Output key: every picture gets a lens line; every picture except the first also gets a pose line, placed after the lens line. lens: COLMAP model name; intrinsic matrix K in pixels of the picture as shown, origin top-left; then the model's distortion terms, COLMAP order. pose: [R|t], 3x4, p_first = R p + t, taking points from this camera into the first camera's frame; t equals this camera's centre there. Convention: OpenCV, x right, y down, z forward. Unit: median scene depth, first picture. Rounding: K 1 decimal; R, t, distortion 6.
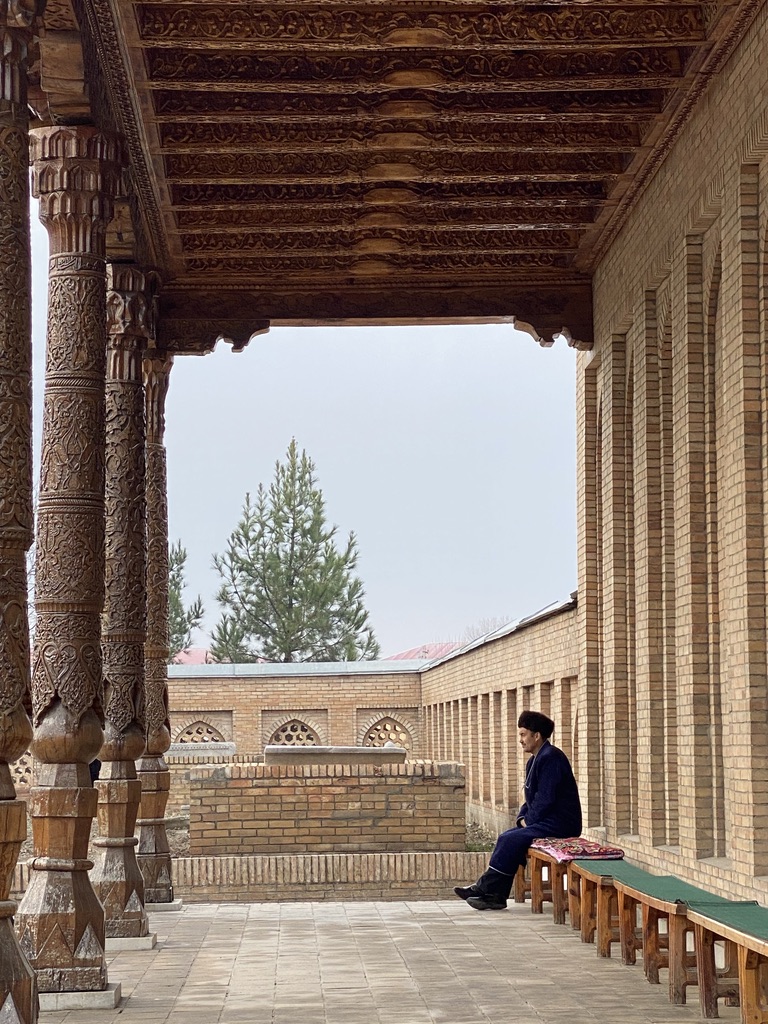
lens RADIAL K [[2400.5, 0, 384.8], [0, 2400.5, 511.3], [0, 0, 1]] dist [0.144226, 0.000000]
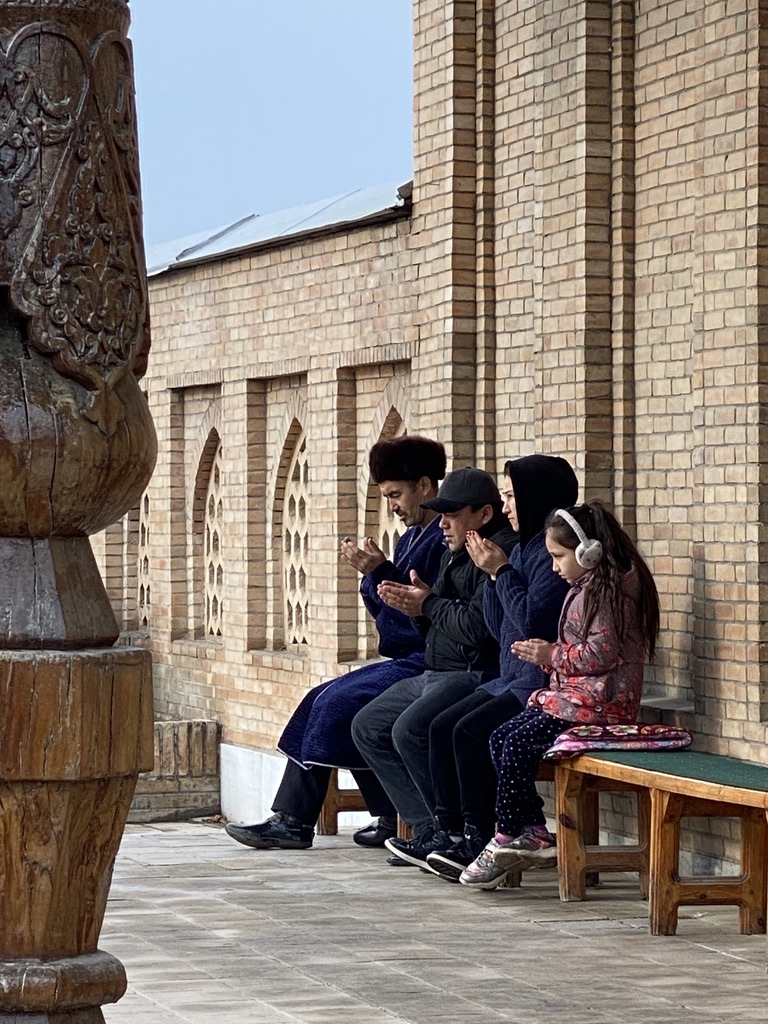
lens RADIAL K [[4279.9, 0, 383.5], [0, 4279.9, 512.7], [0, 0, 1]] dist [0.192344, 0.000000]
pose [[0.981374, 0.002837, 0.192084, -0.092144], [-0.021460, 0.995252, 0.094939, 0.018706], [-0.190903, -0.097293, 0.976775, 0.175053]]
